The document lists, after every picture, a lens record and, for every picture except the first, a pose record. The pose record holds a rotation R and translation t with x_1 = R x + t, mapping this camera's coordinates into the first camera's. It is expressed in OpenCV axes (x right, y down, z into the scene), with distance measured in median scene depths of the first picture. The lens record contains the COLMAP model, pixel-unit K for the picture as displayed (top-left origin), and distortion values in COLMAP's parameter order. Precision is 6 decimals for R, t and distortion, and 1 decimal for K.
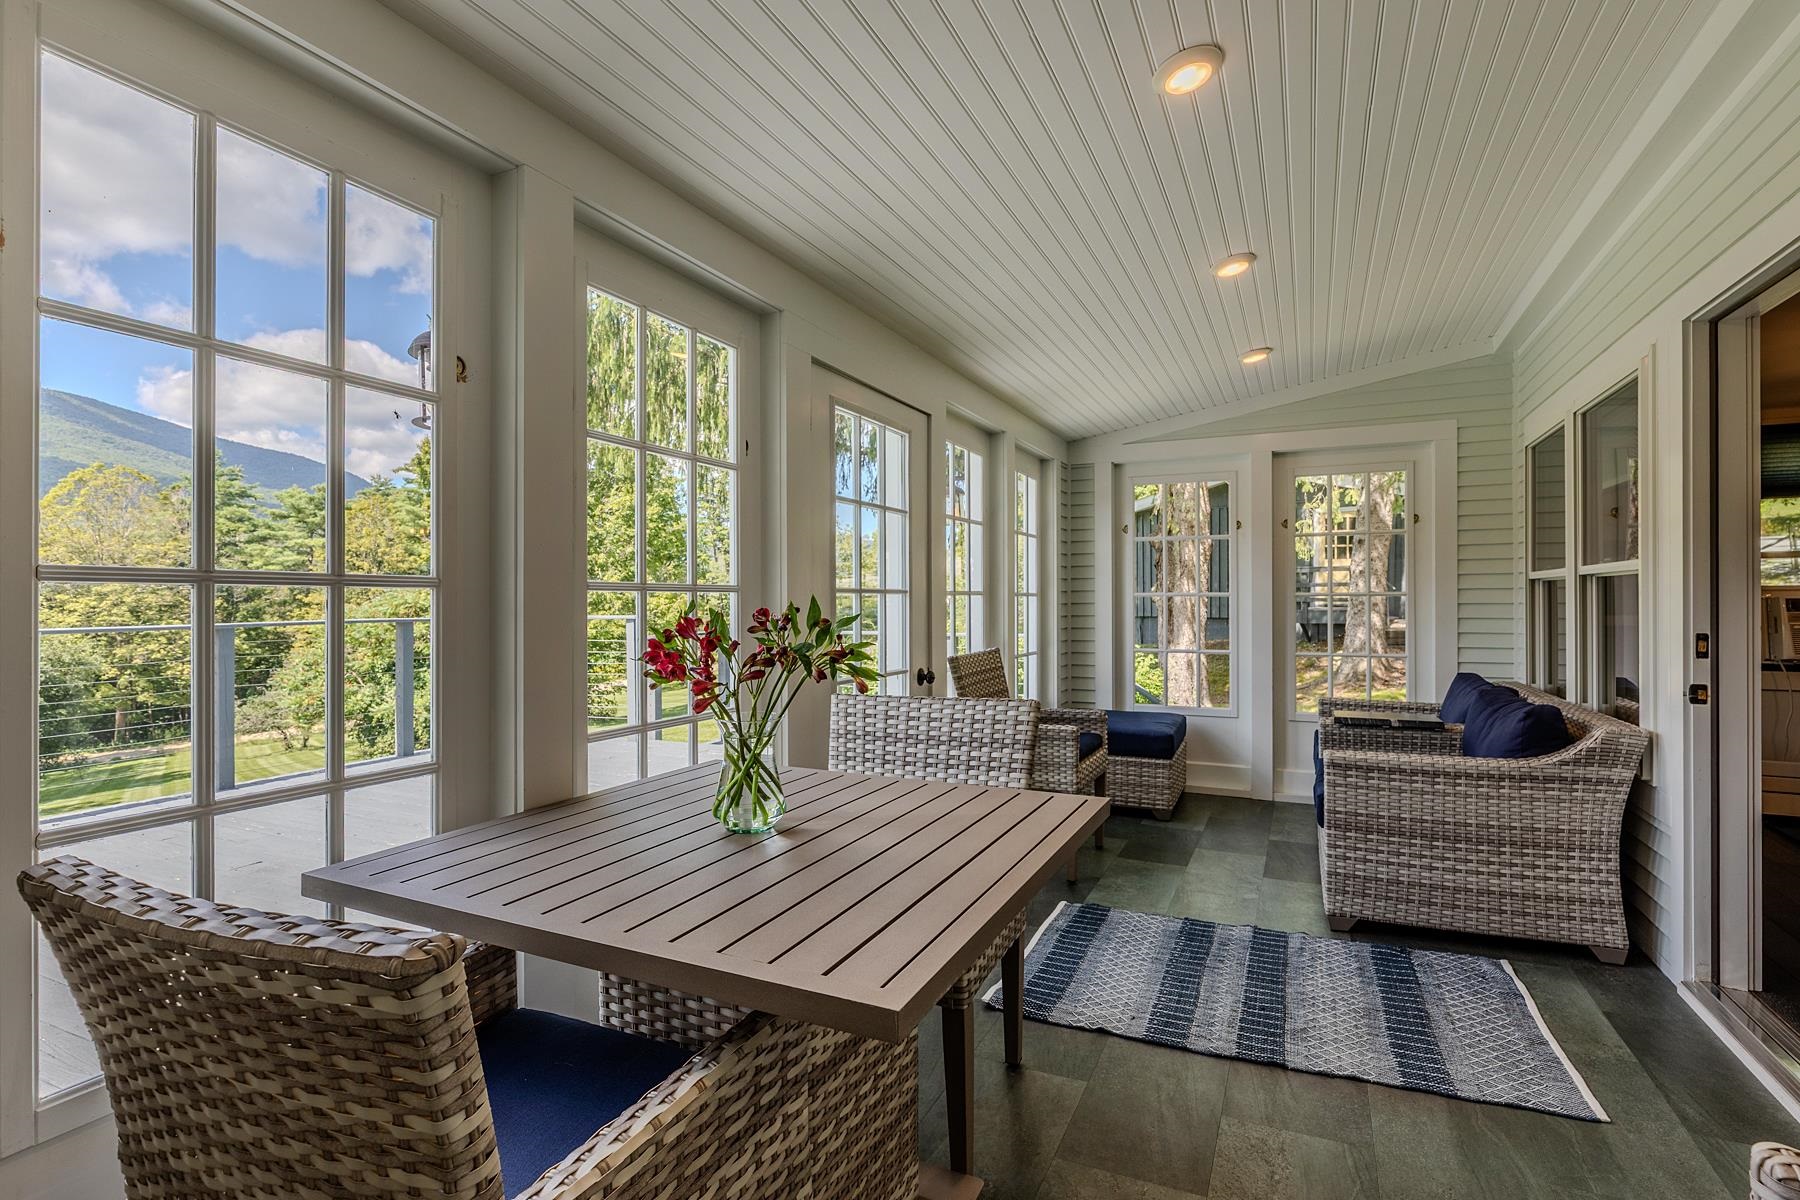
lens RADIAL K [[876.4, 0, 895.5], [0, 876.4, 599.2], [0, 0, 1]] dist [-0.004125, 0.000484]
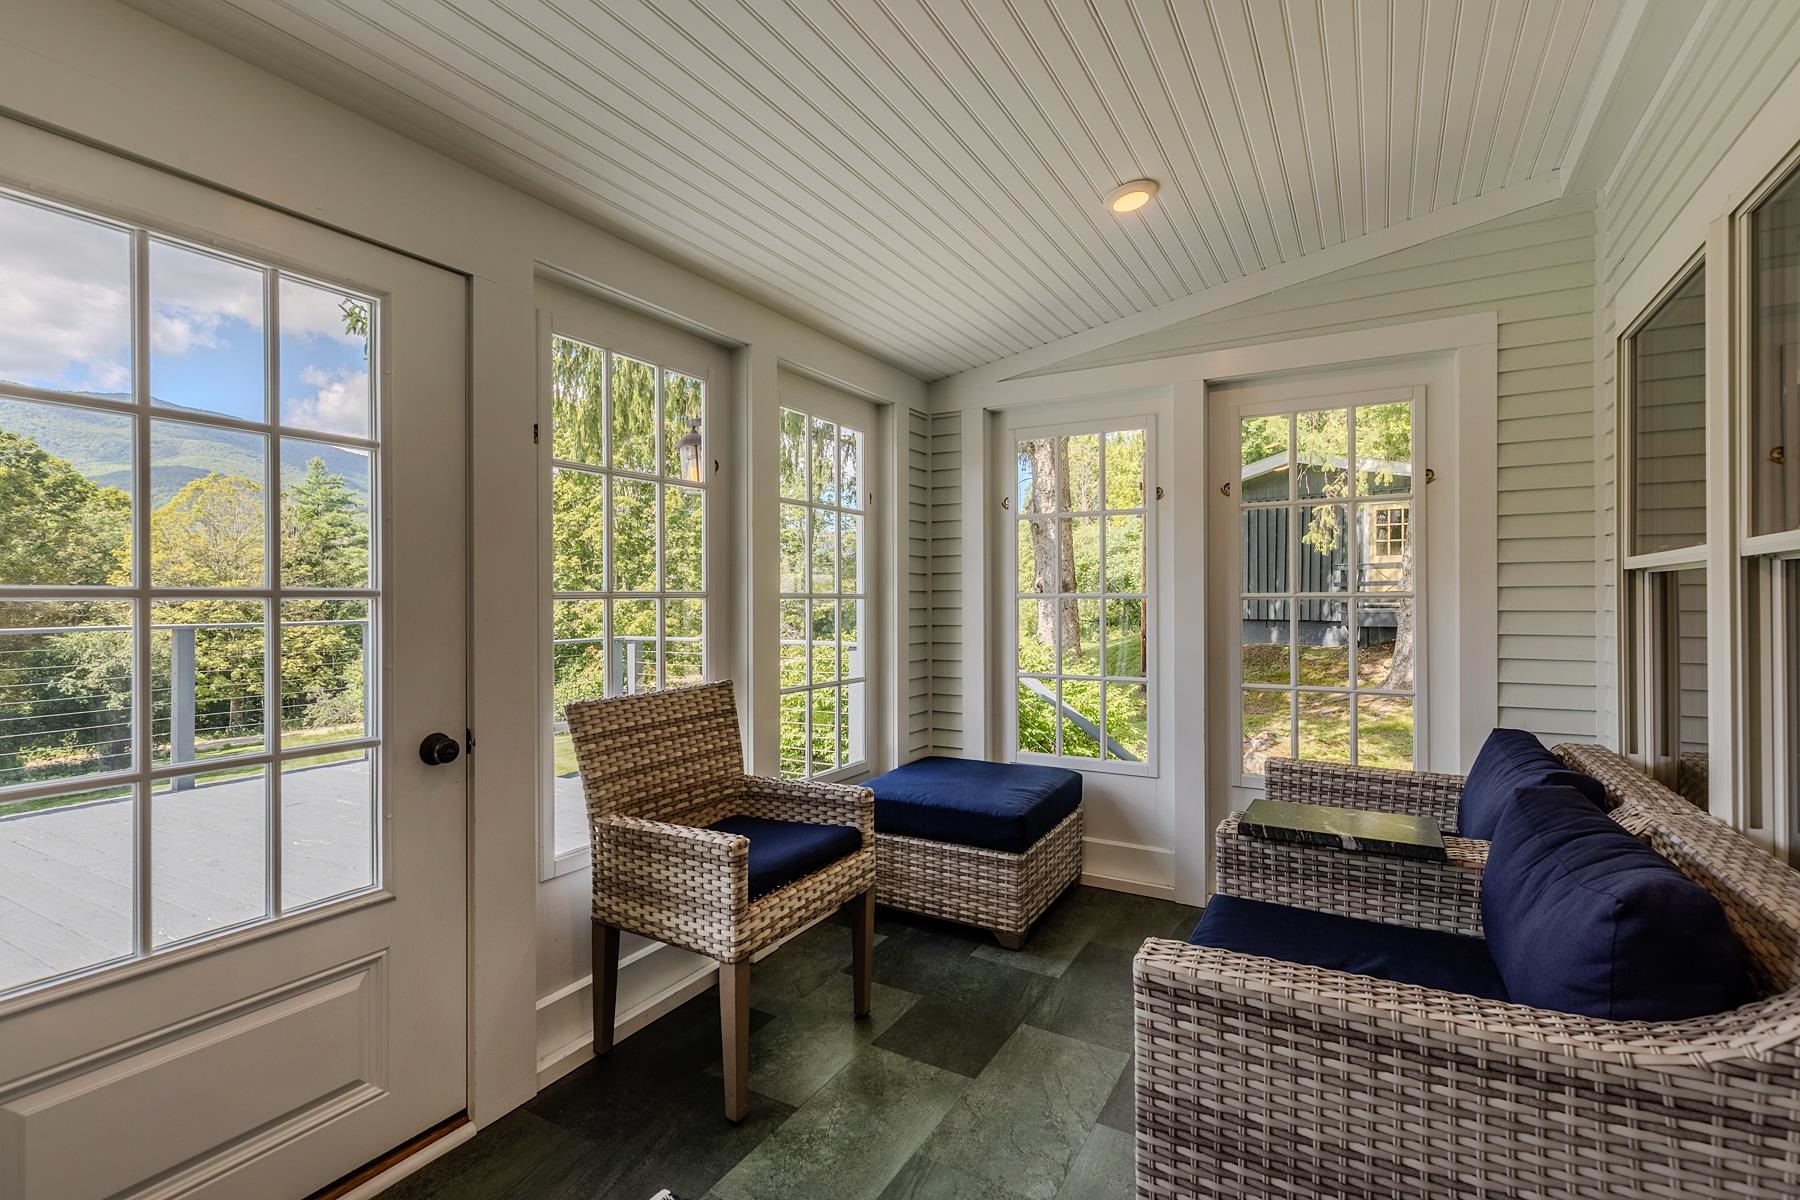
lens RADIAL K [[821.7, 0, 906.1], [0, 821.7, 597.7], [0, 0, 1]] dist [0.008384, -0.000430]
pose [[0.996395, 0.000311, -0.084835, 0.282872], [-0.000352, 1.000000, -0.000473, -0.004346], [0.084835, 0.000501, 0.996395, 0.394462]]
